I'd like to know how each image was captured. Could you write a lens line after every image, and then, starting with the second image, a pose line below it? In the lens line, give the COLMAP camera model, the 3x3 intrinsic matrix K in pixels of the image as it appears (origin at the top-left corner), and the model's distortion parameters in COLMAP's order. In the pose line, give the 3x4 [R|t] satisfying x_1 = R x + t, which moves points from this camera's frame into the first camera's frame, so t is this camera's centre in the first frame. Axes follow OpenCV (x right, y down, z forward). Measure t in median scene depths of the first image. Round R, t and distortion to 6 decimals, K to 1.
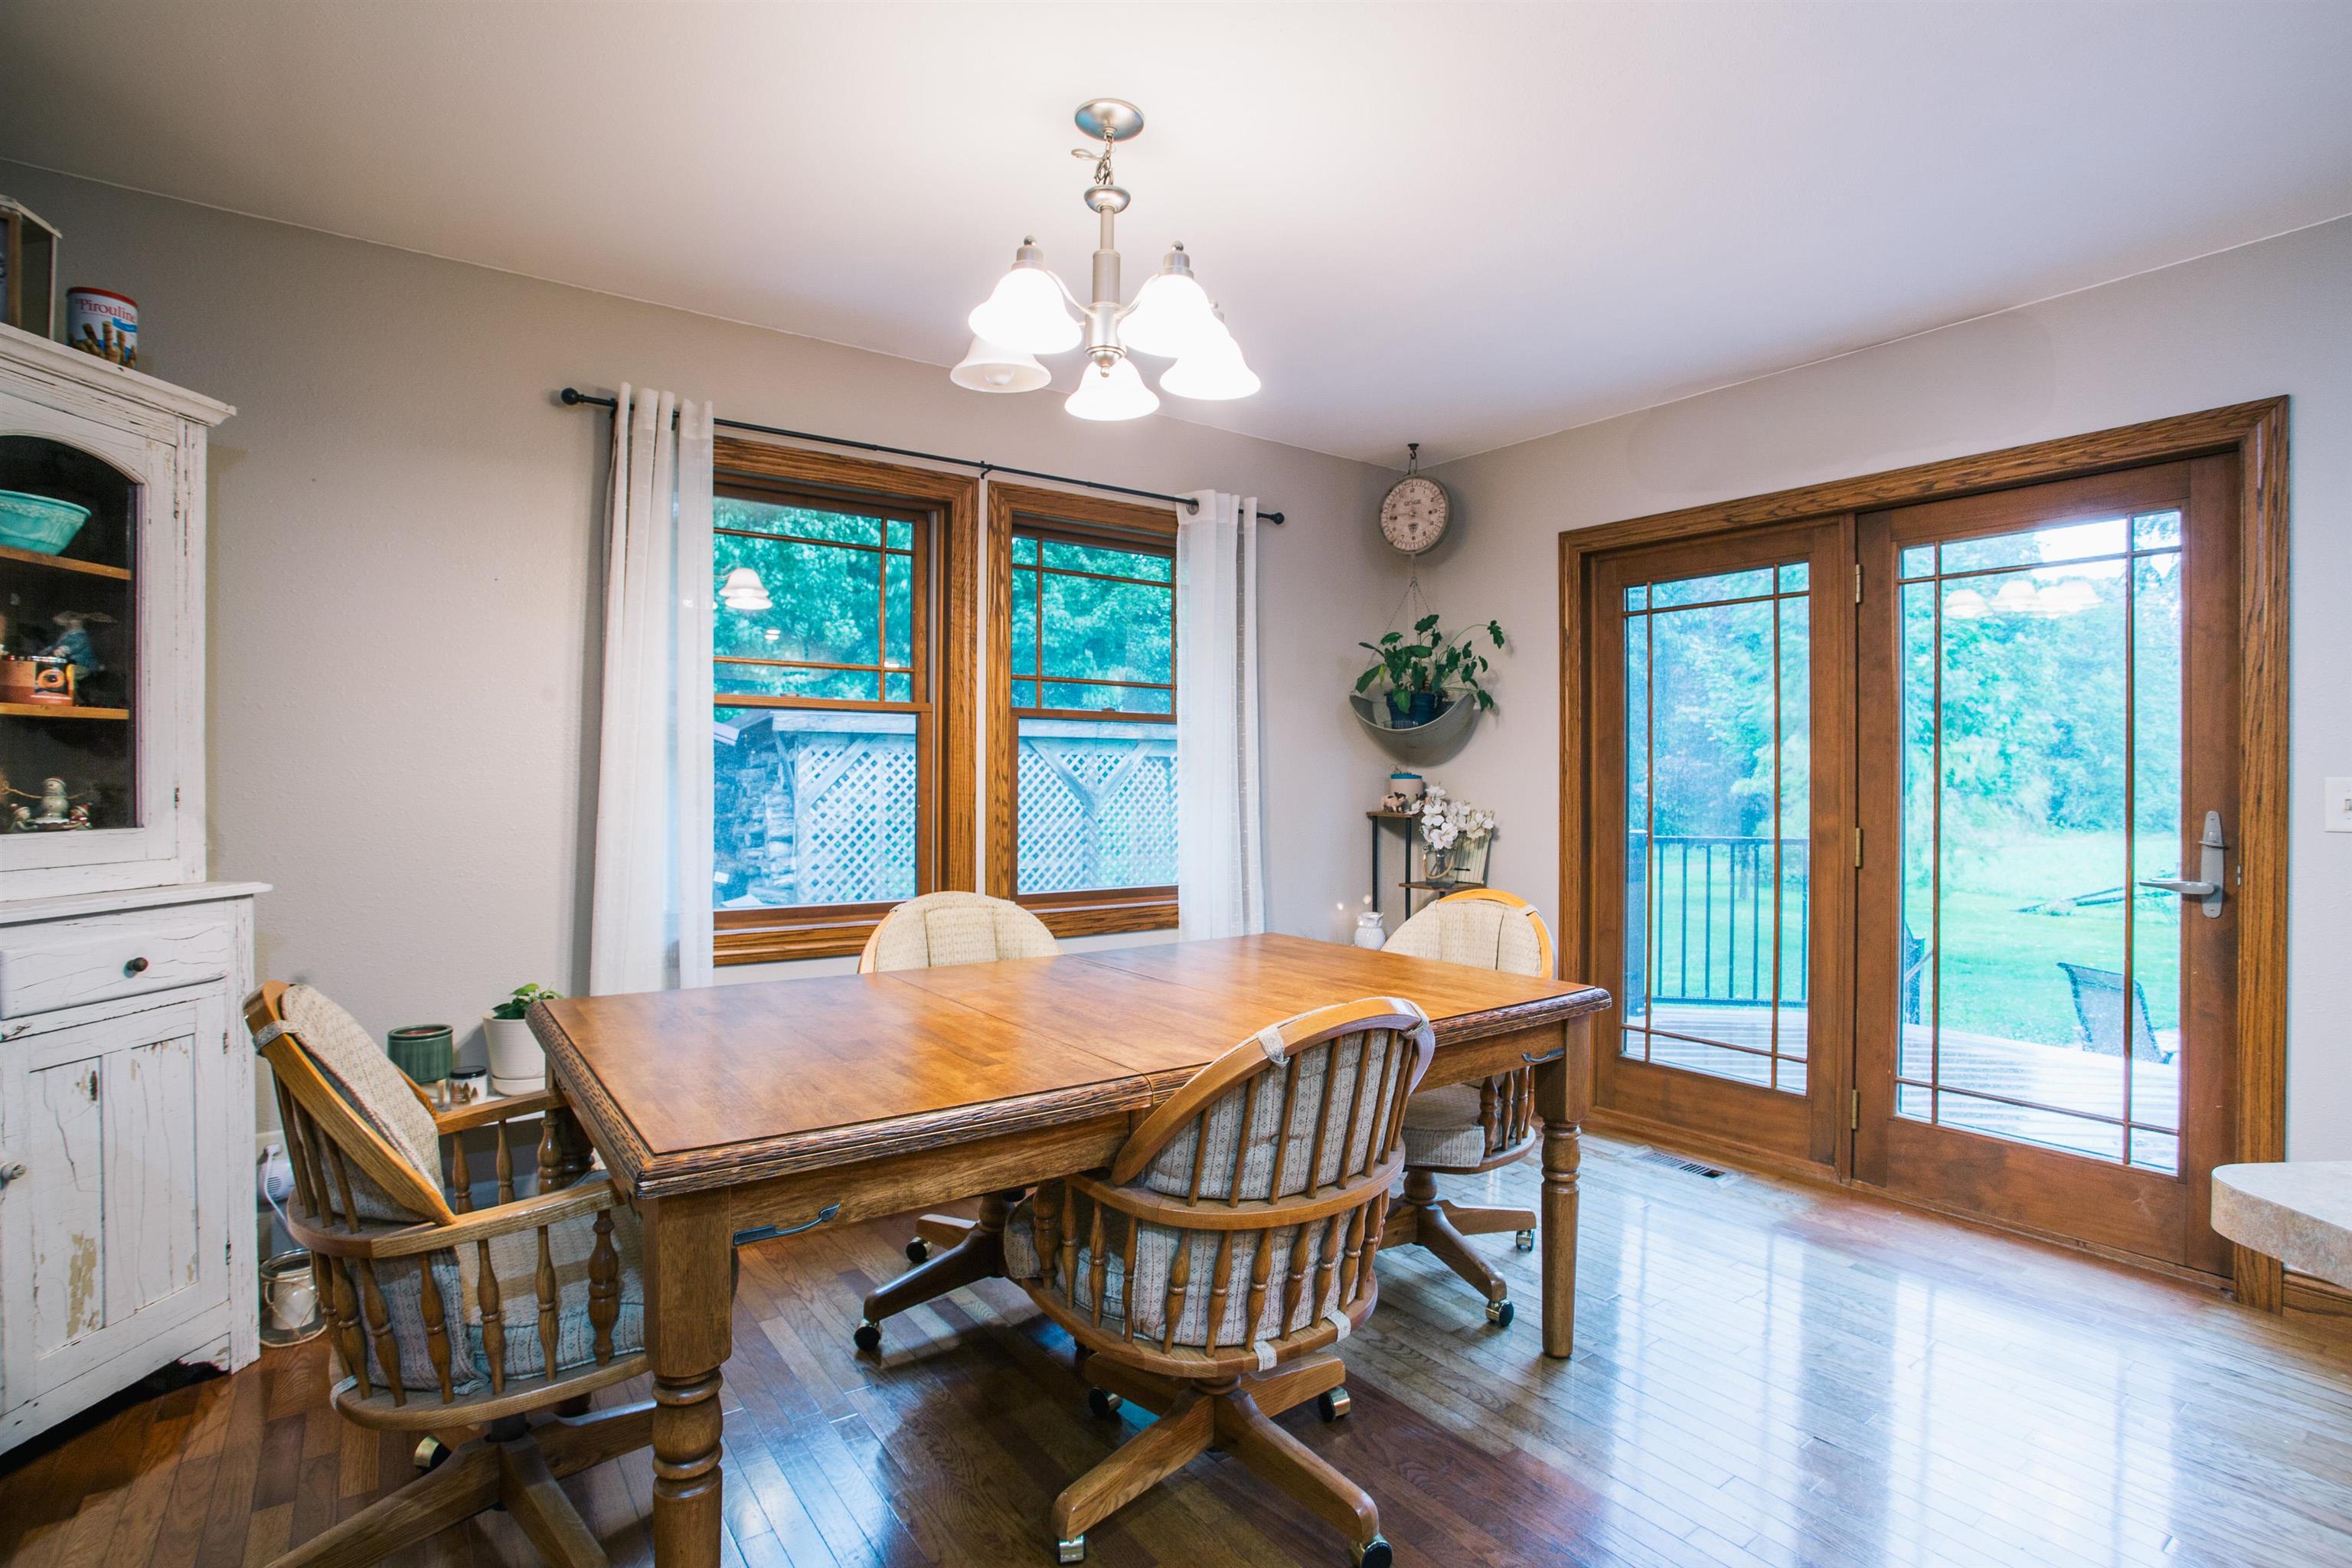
lens RADIAL K [[1188.3, 0, 1176.0], [0, 1188.3, 784.0], [0, 0, 1]] dist [-0.082496, 0.035565]
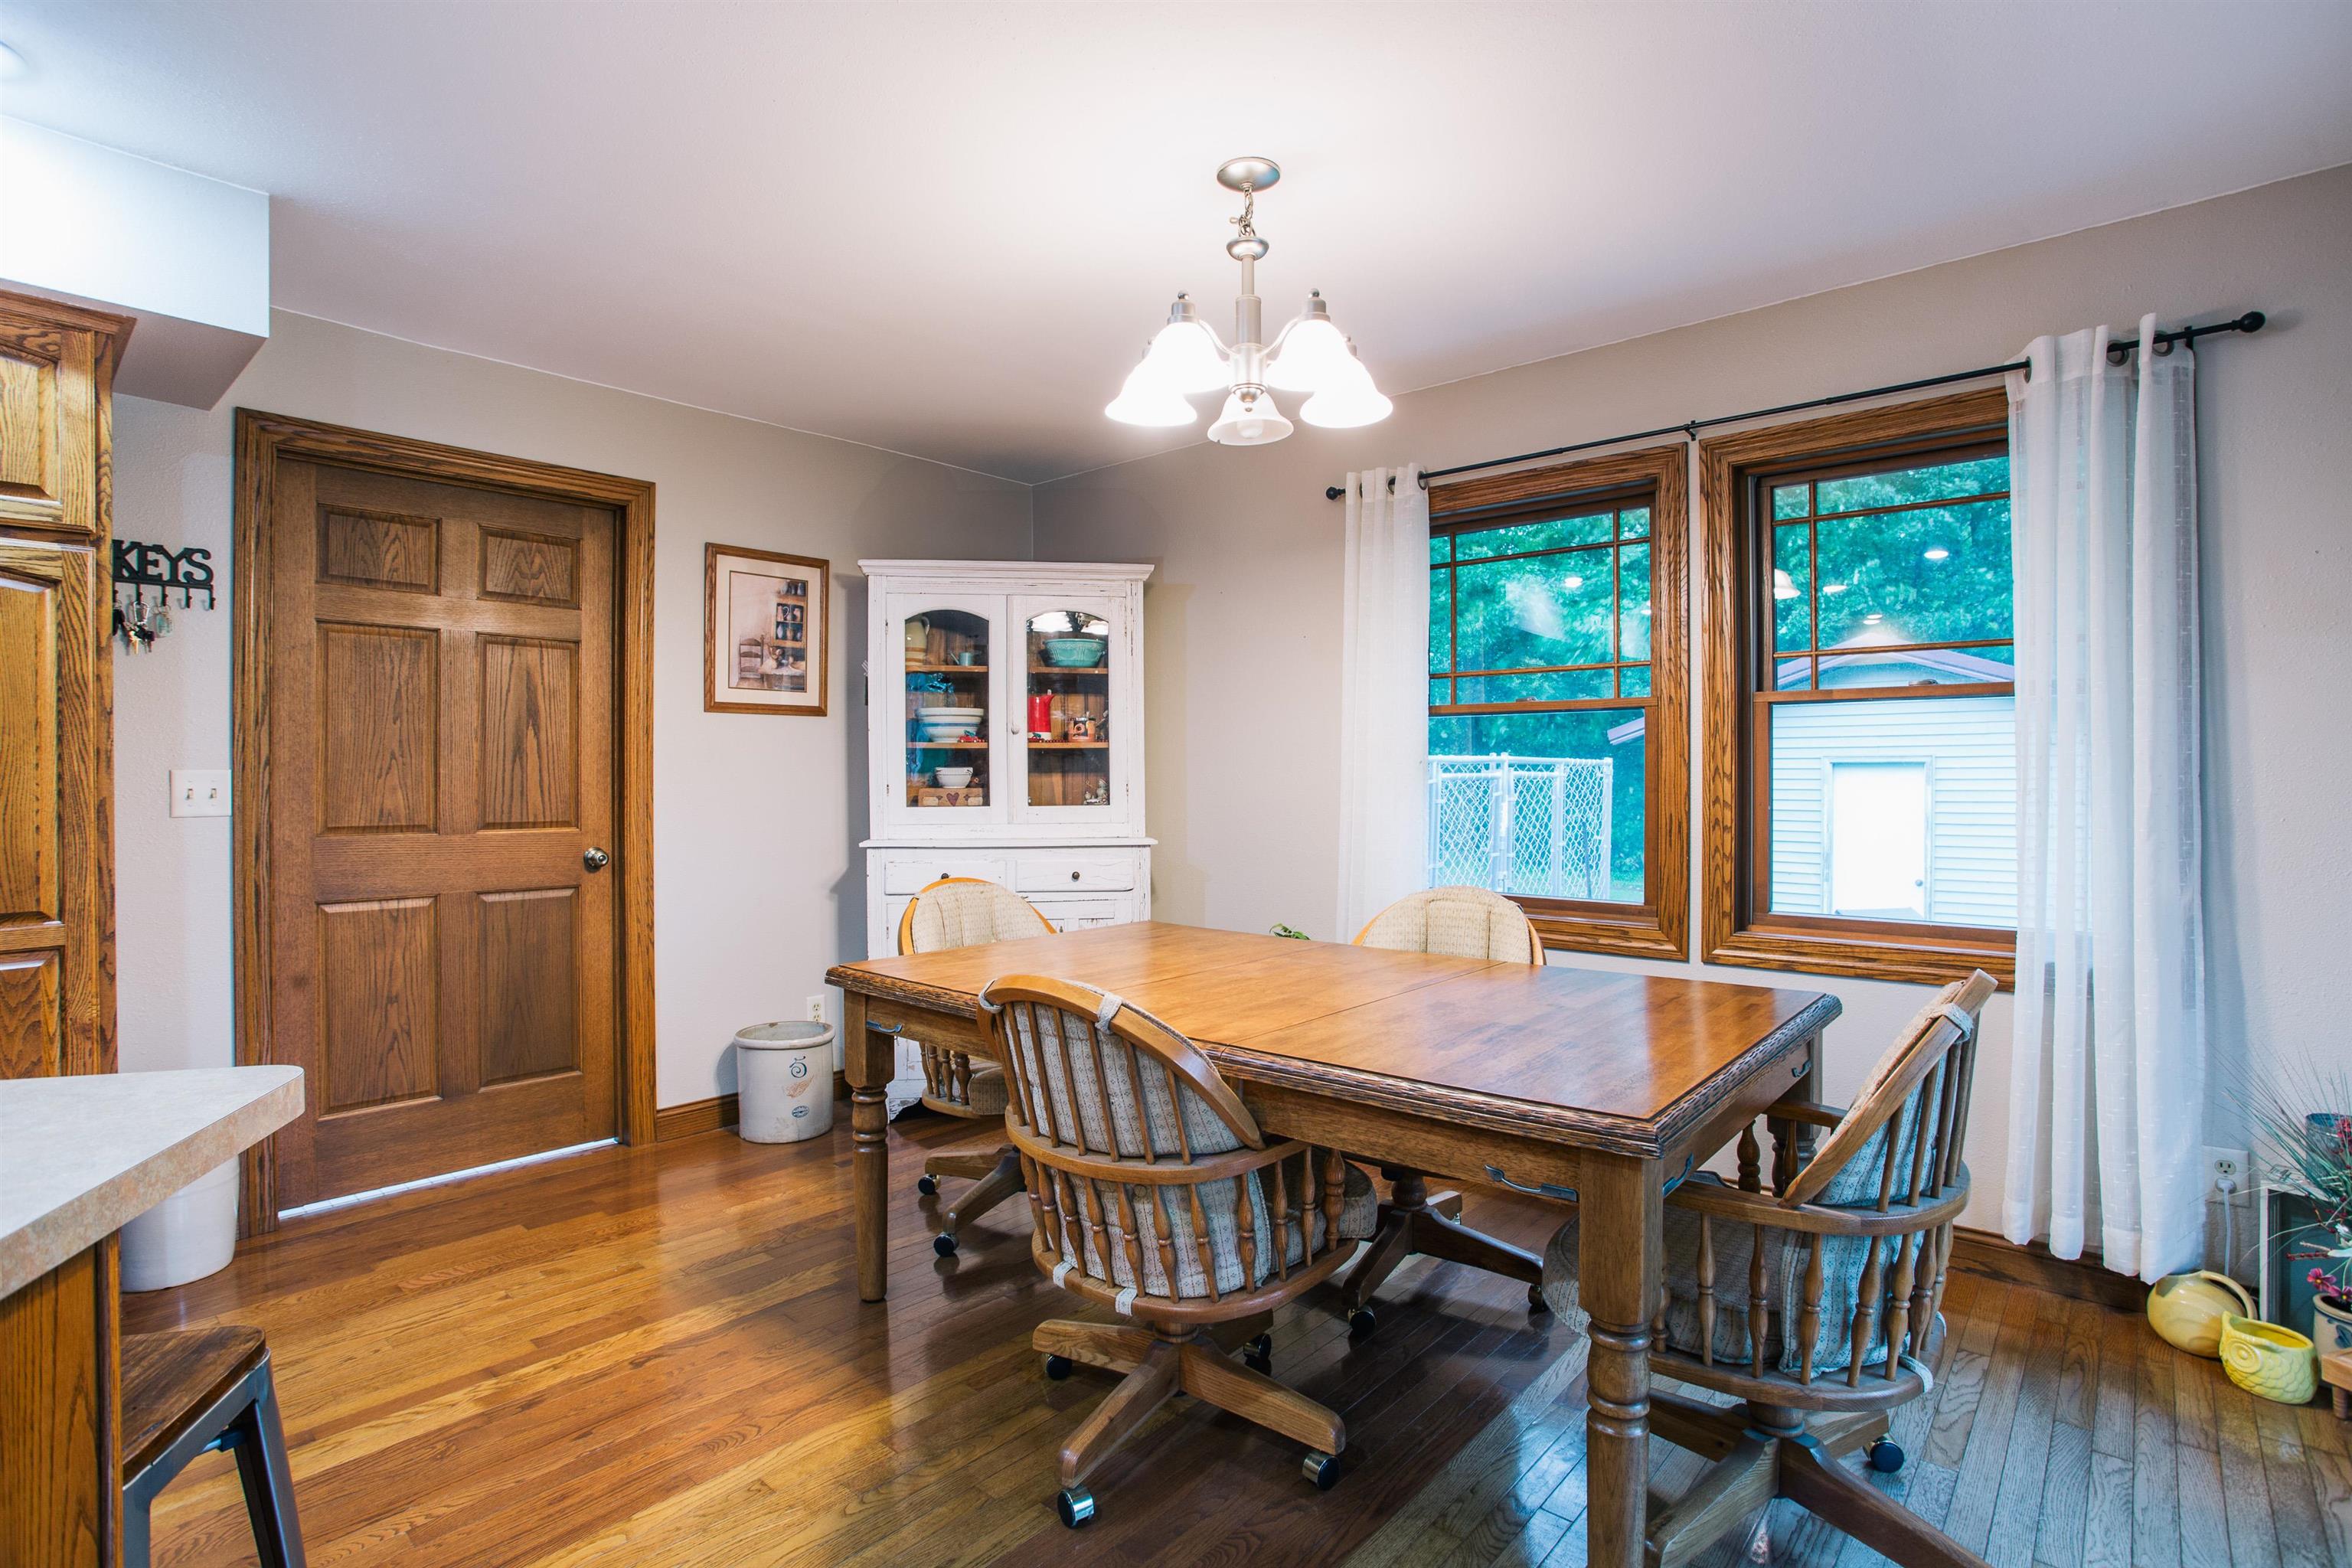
lens RADIAL K [[1153.4, 0, 1176.0], [0, 1153.4, 784.0], [0, 0, 1]] dist [-0.011614, 0.000556]
pose [[0.208097, 0.004459, -0.978098, 0.670749], [-0.003828, 0.999986, 0.003744, 0.001287], [0.978101, 0.002965, 0.208111, 0.473137]]
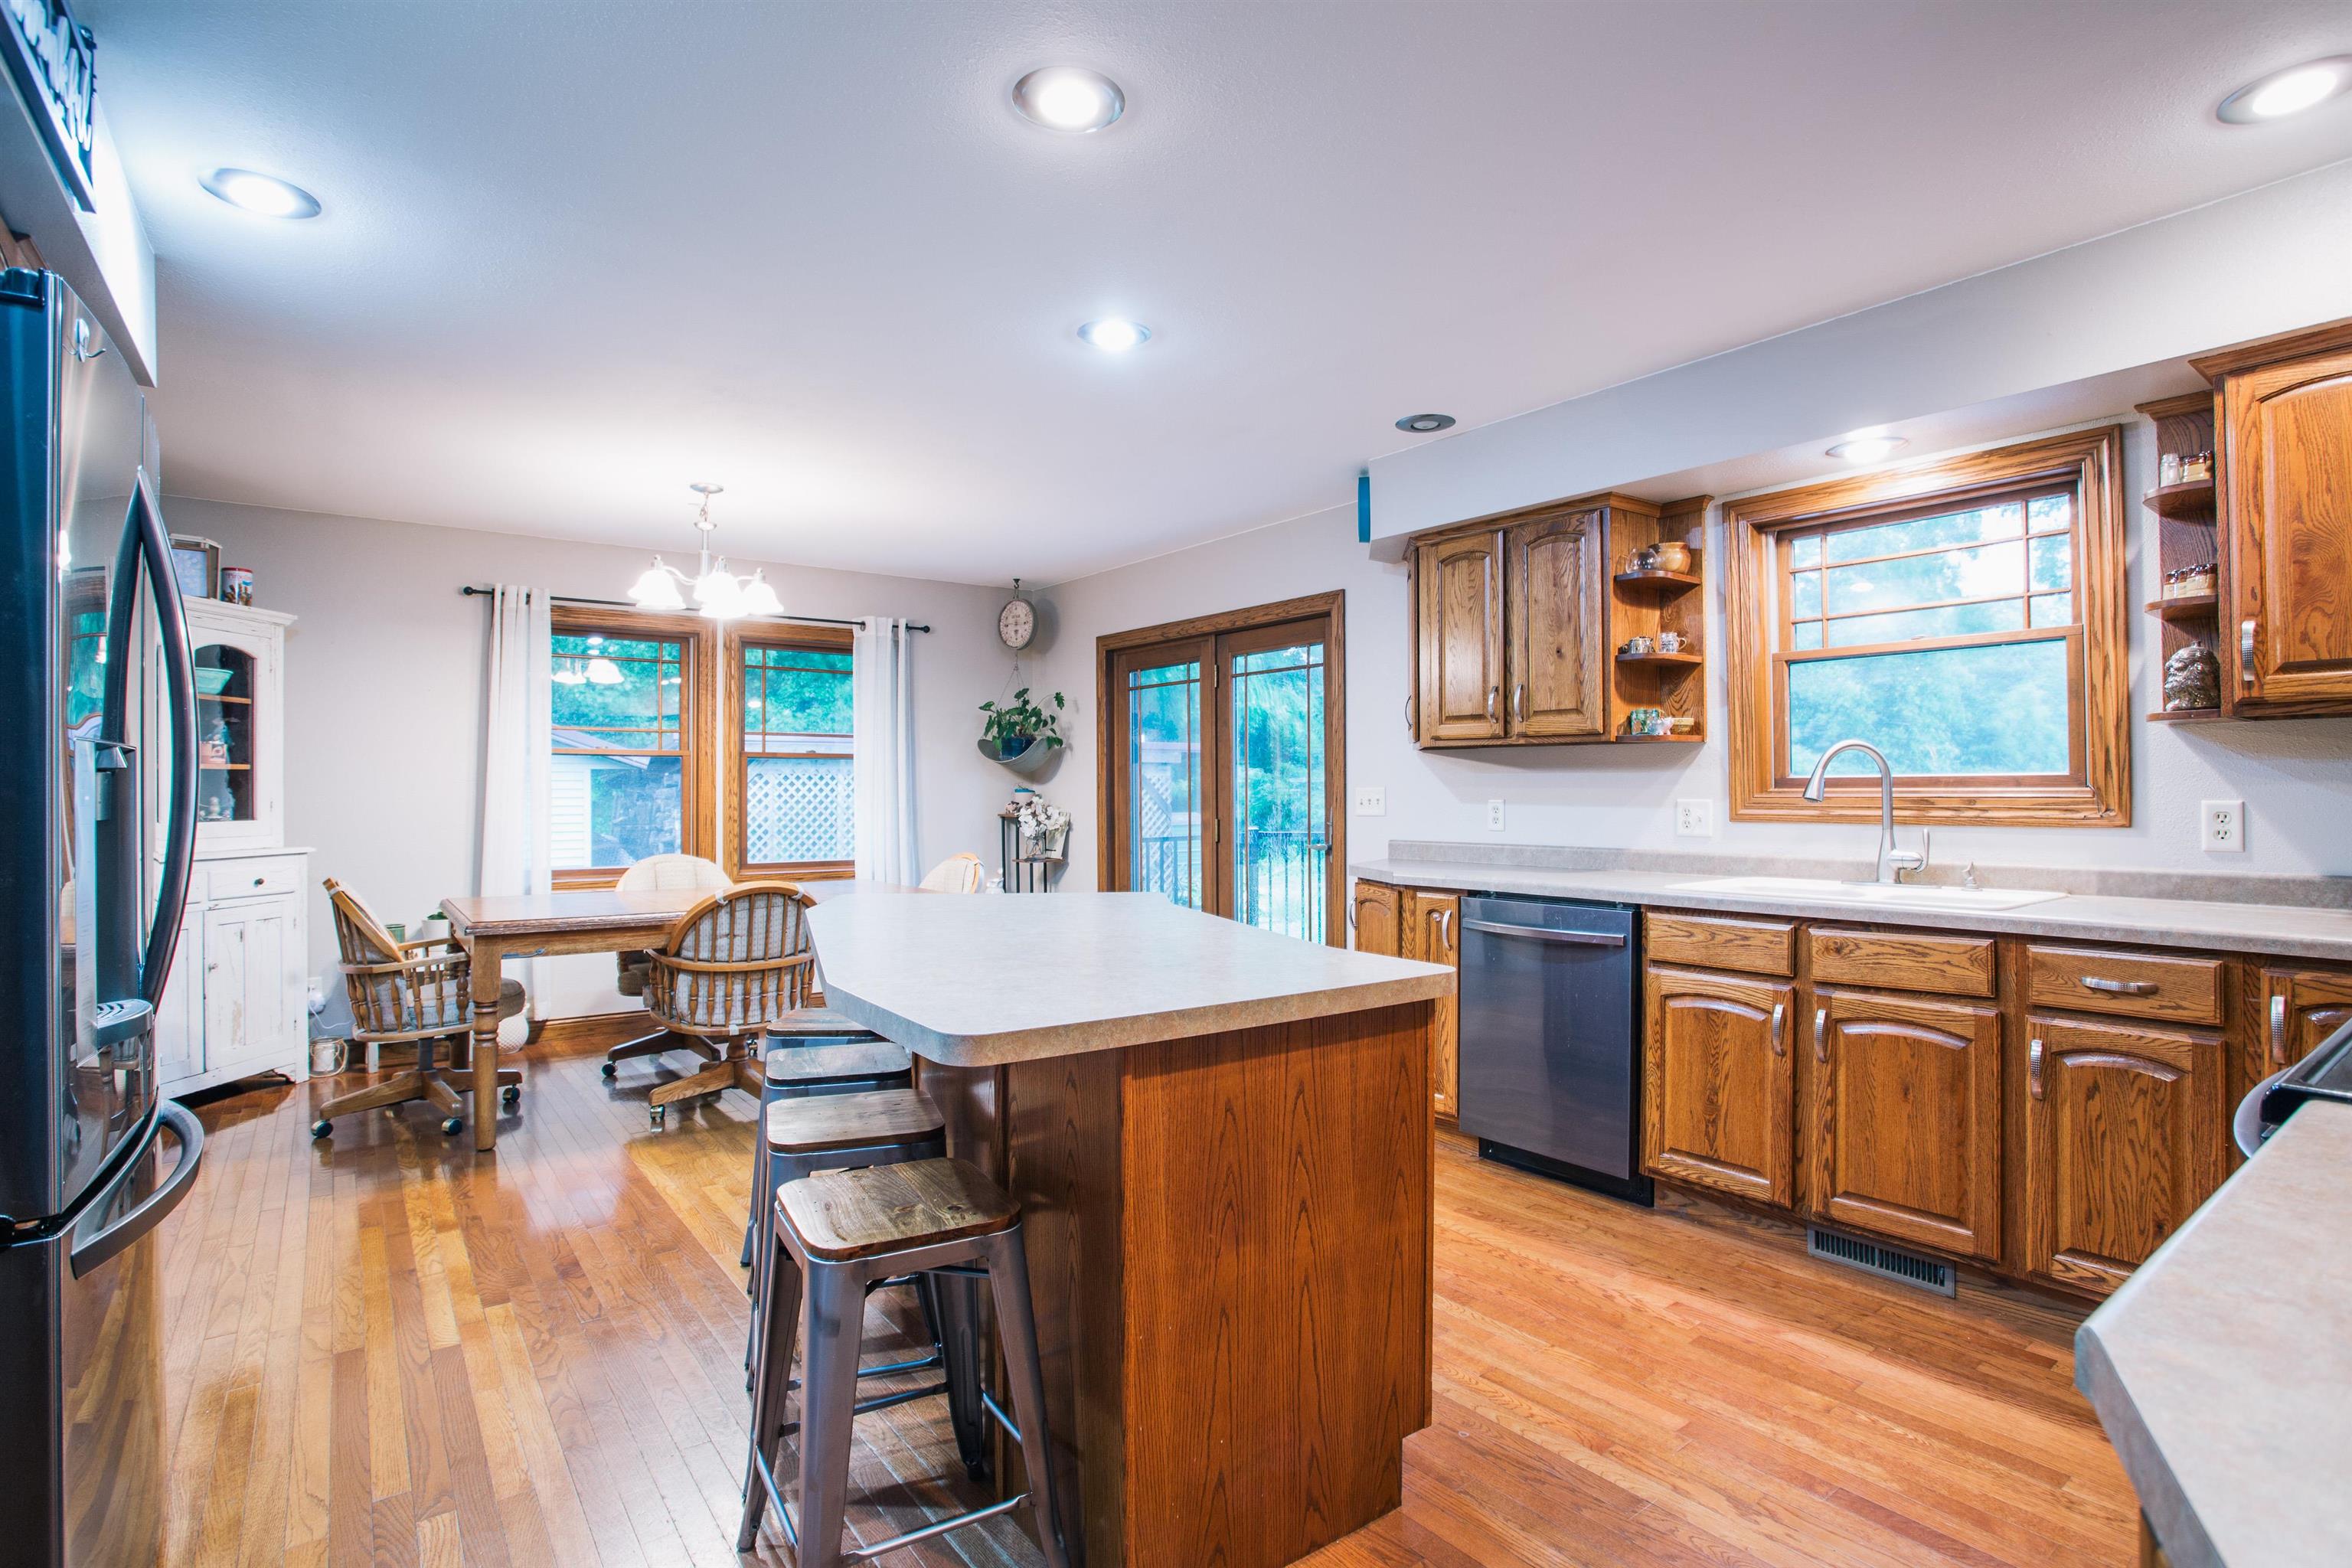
lens RADIAL K [[1188.3, 0, 1176.0], [0, 1188.3, 784.0], [0, 0, 1]] dist [-0.082496, 0.035565]
pose [[0.999610, -0.008782, 0.026512, 0.485644], [0.009109, 0.999884, -0.012216, 0.008261], [-0.026402, 0.012452, 0.999574, -0.764038]]
